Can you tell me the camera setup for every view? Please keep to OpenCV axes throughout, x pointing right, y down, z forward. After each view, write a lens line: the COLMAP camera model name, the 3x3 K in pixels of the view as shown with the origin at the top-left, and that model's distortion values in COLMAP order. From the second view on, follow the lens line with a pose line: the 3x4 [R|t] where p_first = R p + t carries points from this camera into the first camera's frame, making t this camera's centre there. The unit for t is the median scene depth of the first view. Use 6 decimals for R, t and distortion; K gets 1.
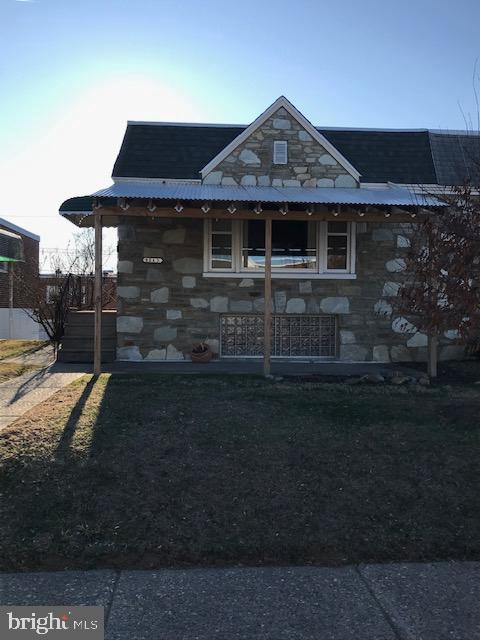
lens RADIAL K [[630.5, 0, 240.0], [0, 630.5, 320.0], [0, 0, 1]] dist [0.000399, -0.001411]
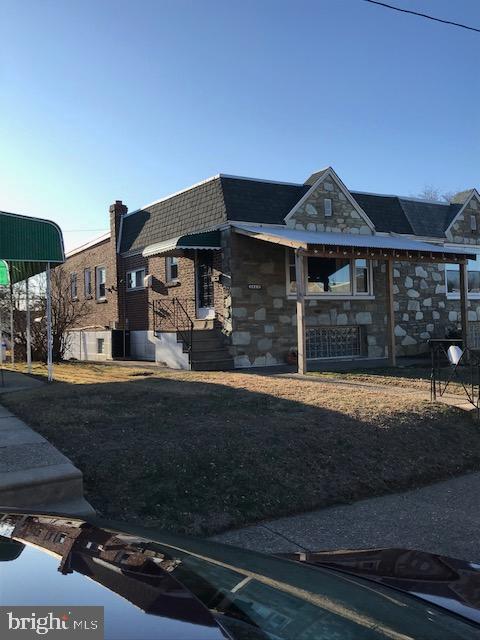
lens RADIAL K [[630.5, 0, 240.0], [0, 630.5, 320.0], [0, 0, 1]] dist [0.000399, -0.001411]
pose [[0.876523, -0.030347, 0.480402, -0.768329], [0.047606, 0.998583, -0.023779, 0.000780], [-0.478999, 0.043713, 0.876726, -0.093200]]
